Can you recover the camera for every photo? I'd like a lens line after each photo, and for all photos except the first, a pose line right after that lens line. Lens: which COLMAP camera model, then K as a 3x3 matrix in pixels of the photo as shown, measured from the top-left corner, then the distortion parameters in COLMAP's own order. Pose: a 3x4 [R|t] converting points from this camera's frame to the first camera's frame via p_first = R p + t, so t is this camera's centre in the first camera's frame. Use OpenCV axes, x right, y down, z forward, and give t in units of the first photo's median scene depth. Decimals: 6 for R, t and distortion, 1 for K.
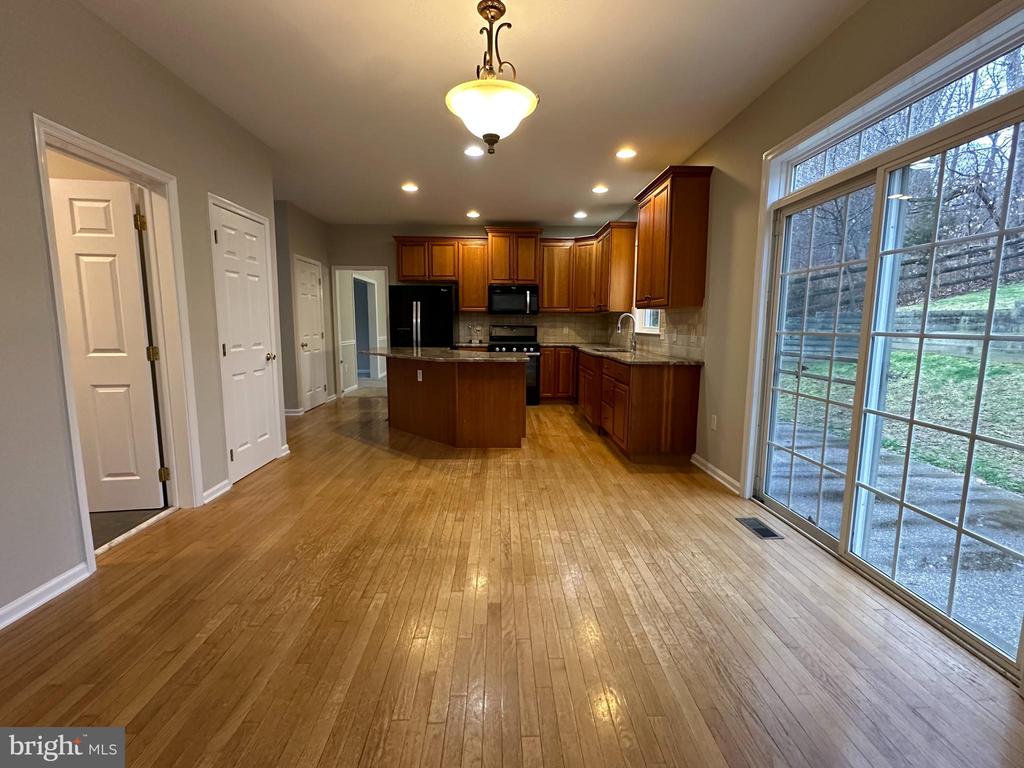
lens RADIAL K [[474.3, 0, 510.8], [0, 474.3, 386.6], [0, 0, 1]] dist [0.001693, 0.000034]
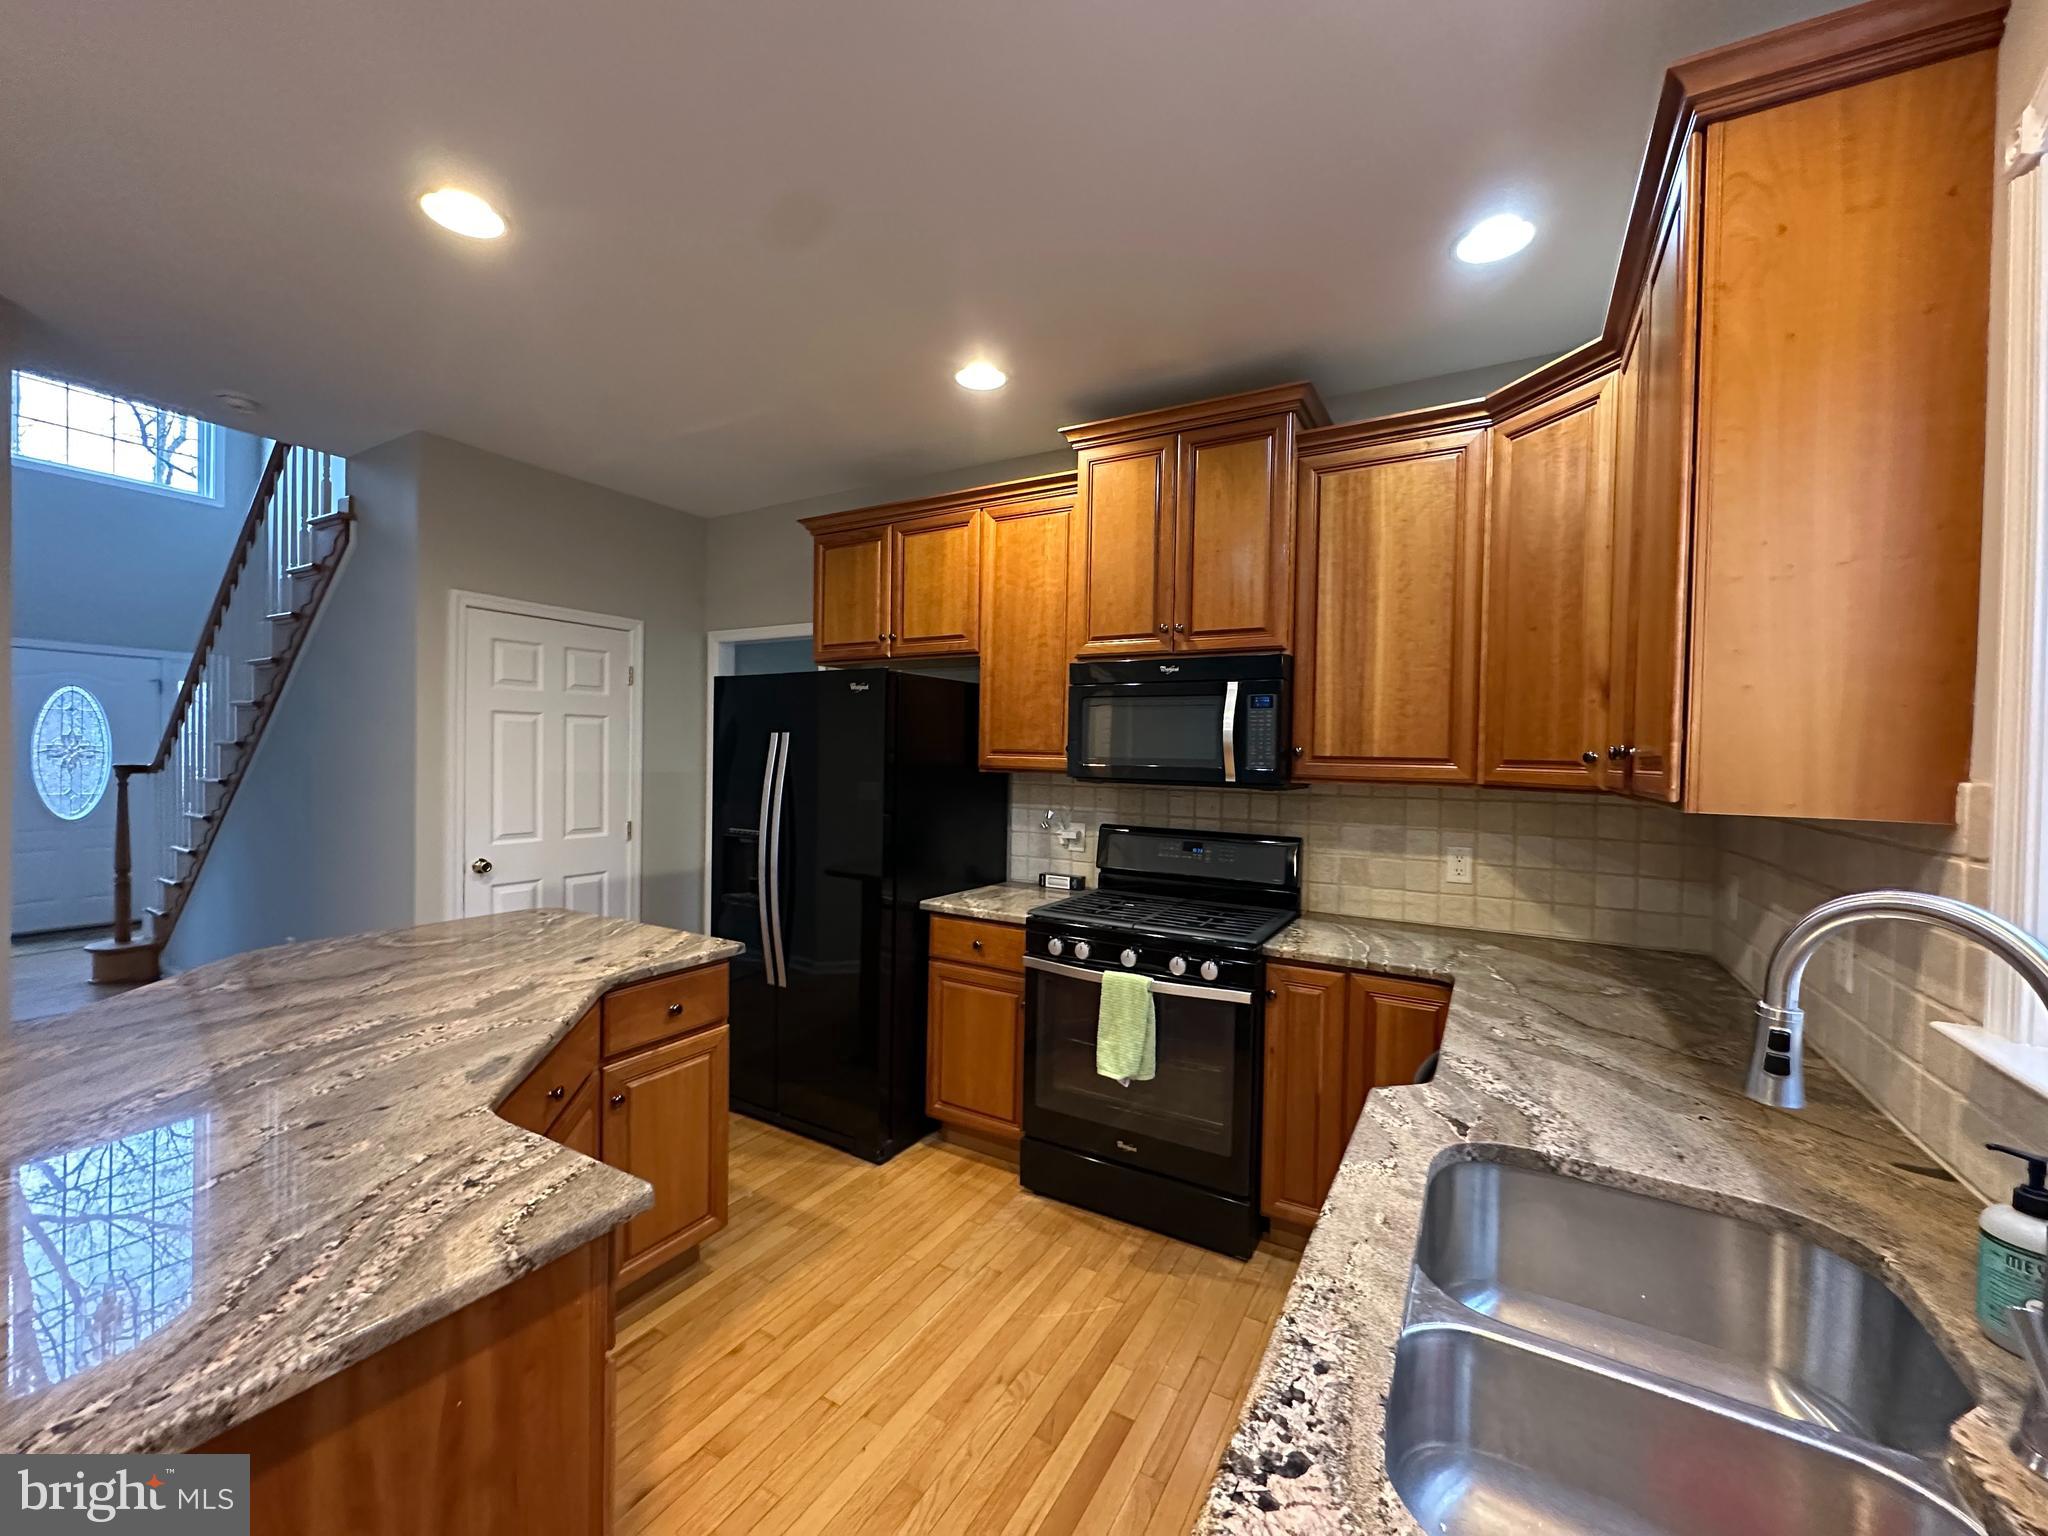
lens RADIAL K [[819.0, 0, 1020.3], [0, 819.0, 765.4], [0, 0, 1]] dist [-0.002813, -0.000149]
pose [[0.849343, 0.019139, -0.527494, 0.150480], [-0.084800, 0.991309, -0.100572, -0.118161], [0.520985, 0.130151, 0.843585, 0.641727]]
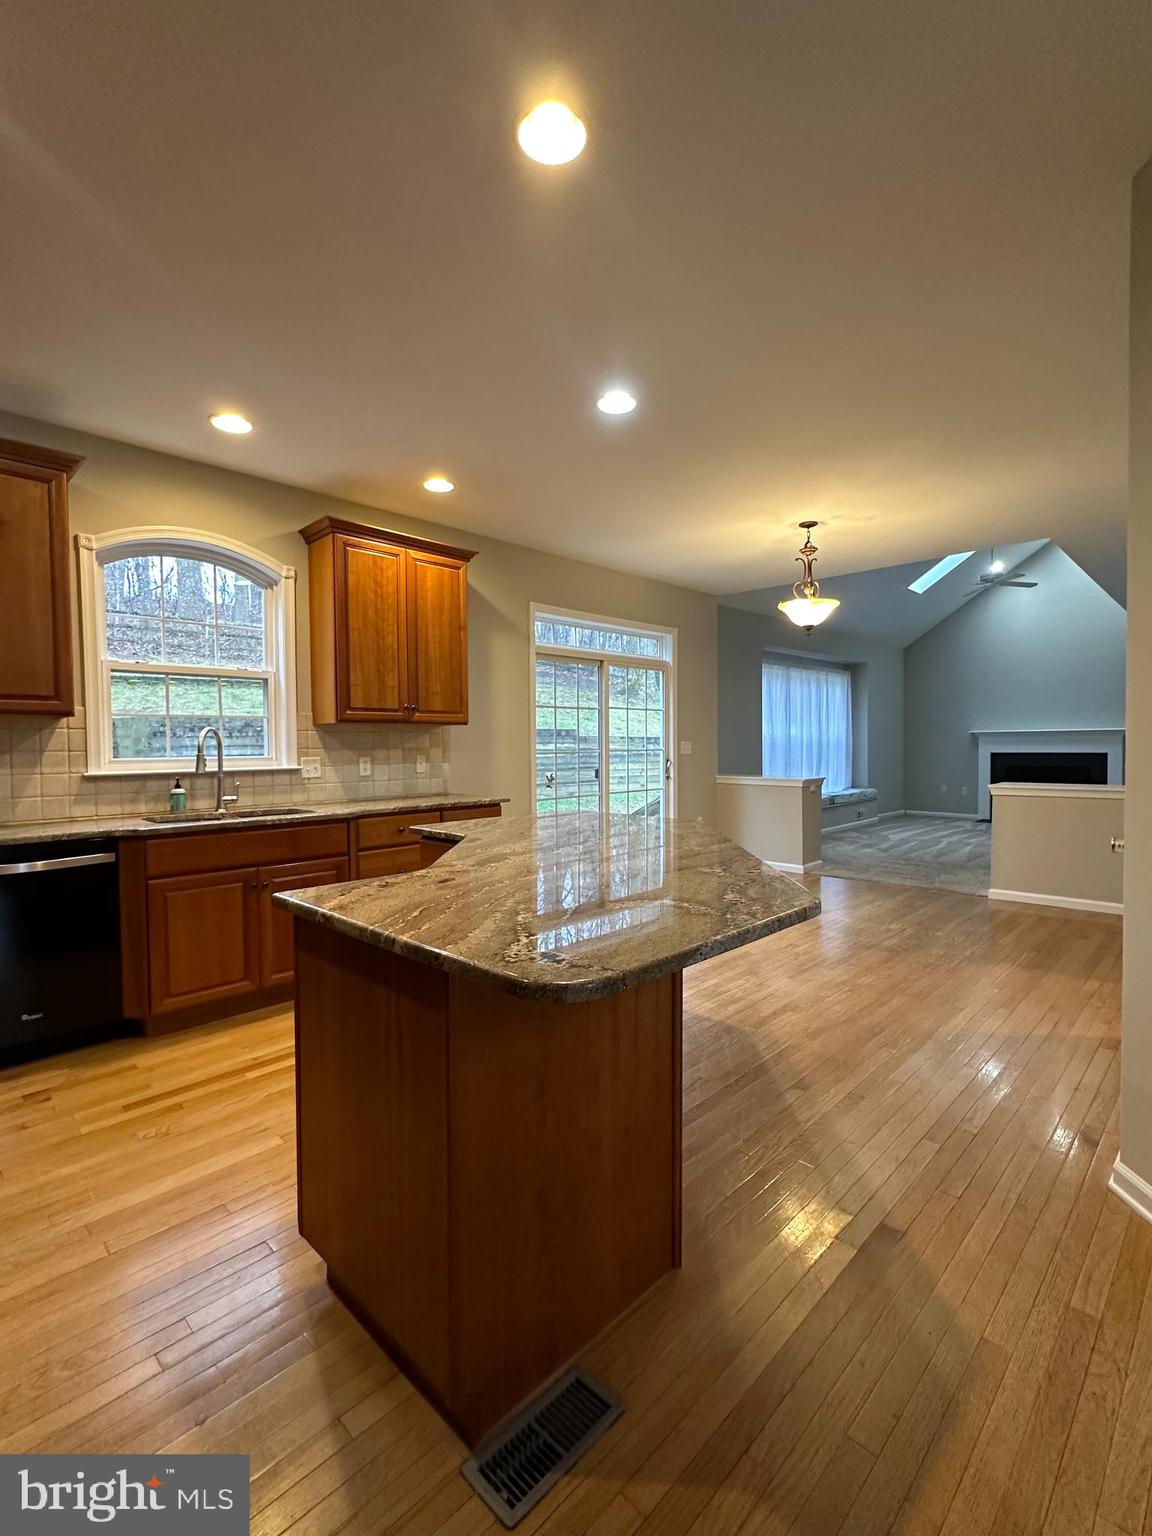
lens RADIAL K [[711.4, 0, 570.8], [0, 711.4, 764.0], [0, 0, 1]] dist [0.001693, 0.000034]
pose [[-0.700465, -0.022729, 0.713325, -0.344427], [0.099954, 0.986517, 0.129586, -0.135720], [-0.706653, 0.162070, -0.688749, 0.951323]]
